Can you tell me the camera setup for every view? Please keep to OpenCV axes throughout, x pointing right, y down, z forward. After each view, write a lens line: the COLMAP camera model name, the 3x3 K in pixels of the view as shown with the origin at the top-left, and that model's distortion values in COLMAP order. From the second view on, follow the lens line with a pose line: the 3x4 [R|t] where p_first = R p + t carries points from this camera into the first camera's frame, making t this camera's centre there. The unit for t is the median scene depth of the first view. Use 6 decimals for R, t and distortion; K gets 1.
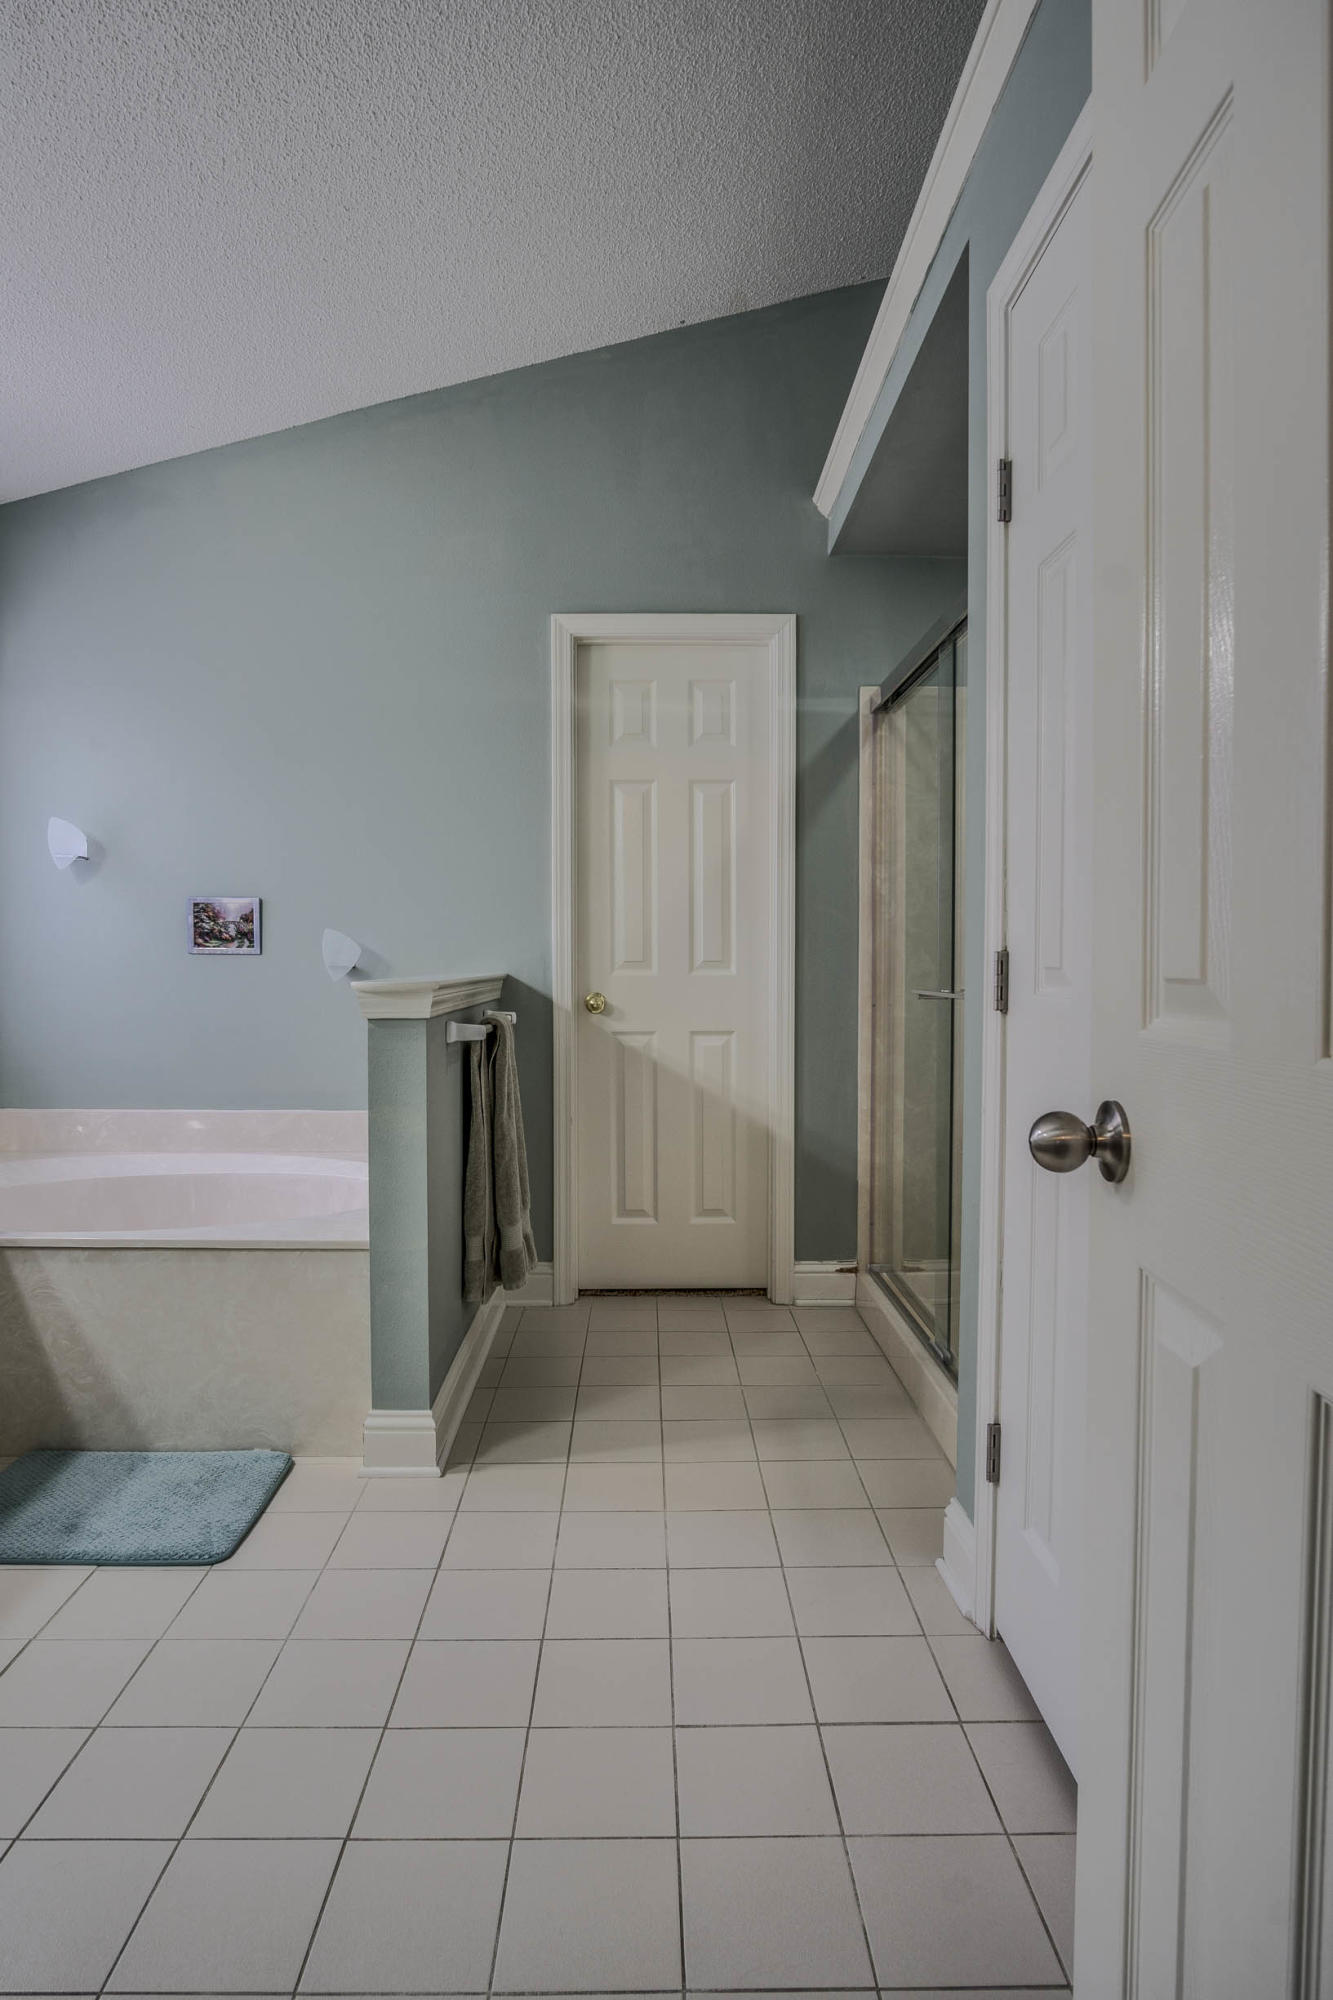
lens RADIAL K [[1106.7, 0, 658.2], [0, 1106.7, 1002.7], [0, 0, 1]] dist [-0.035359, 0.010858]
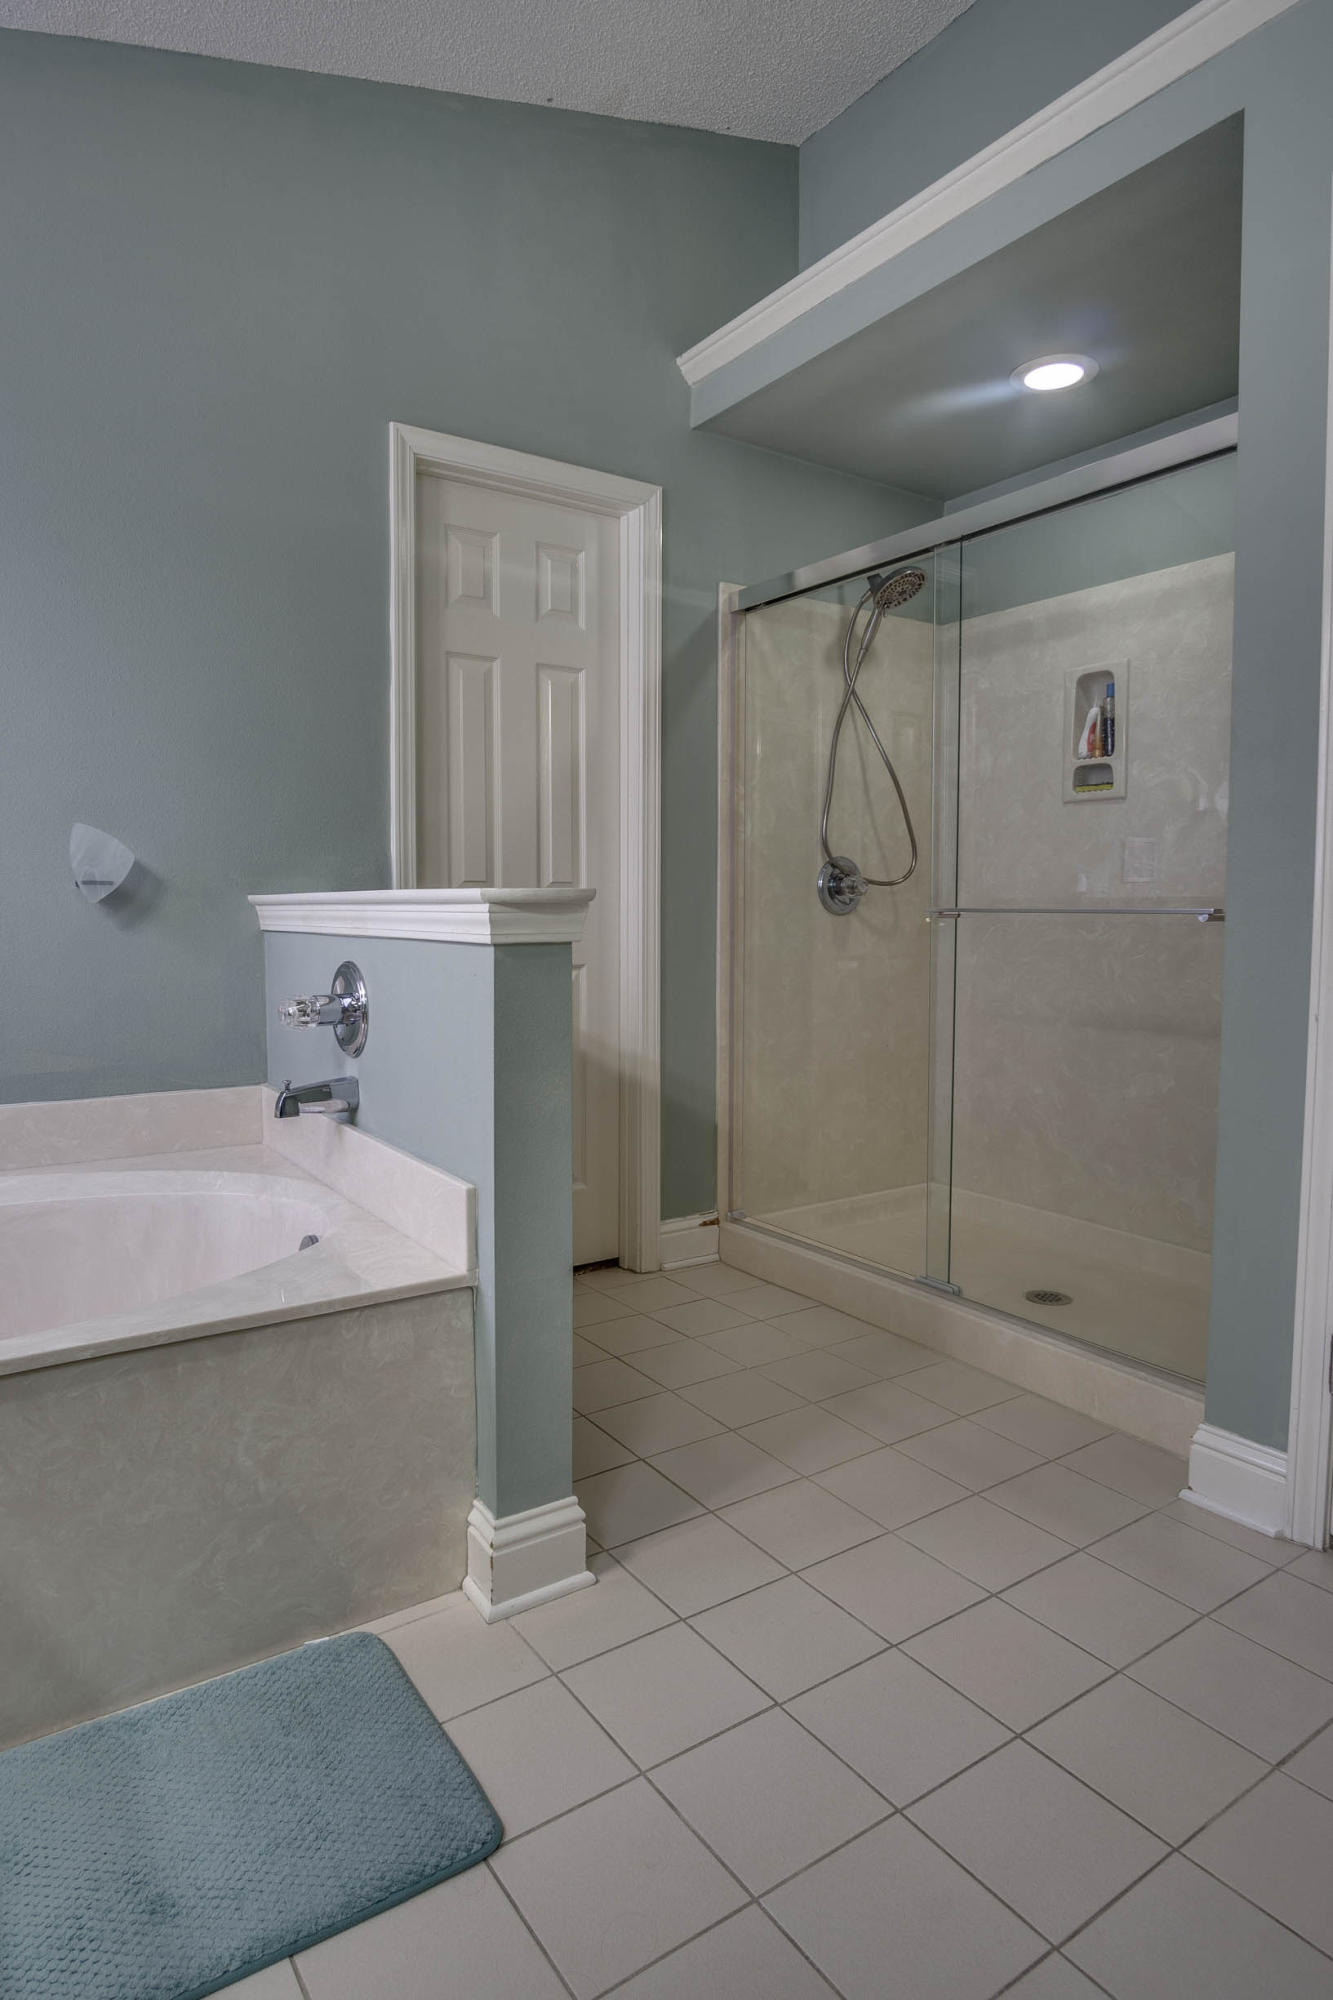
lens RADIAL K [[1118.1, 0, 660.7], [0, 1118.1, 970.9], [0, 0, 1]] dist [-0.026328, 0.001103]
pose [[0.836164, -0.028253, 0.547751, -0.366266], [0.018204, 0.999552, 0.023769, 0.011085], [-0.548177, -0.009904, 0.836303, 0.251755]]
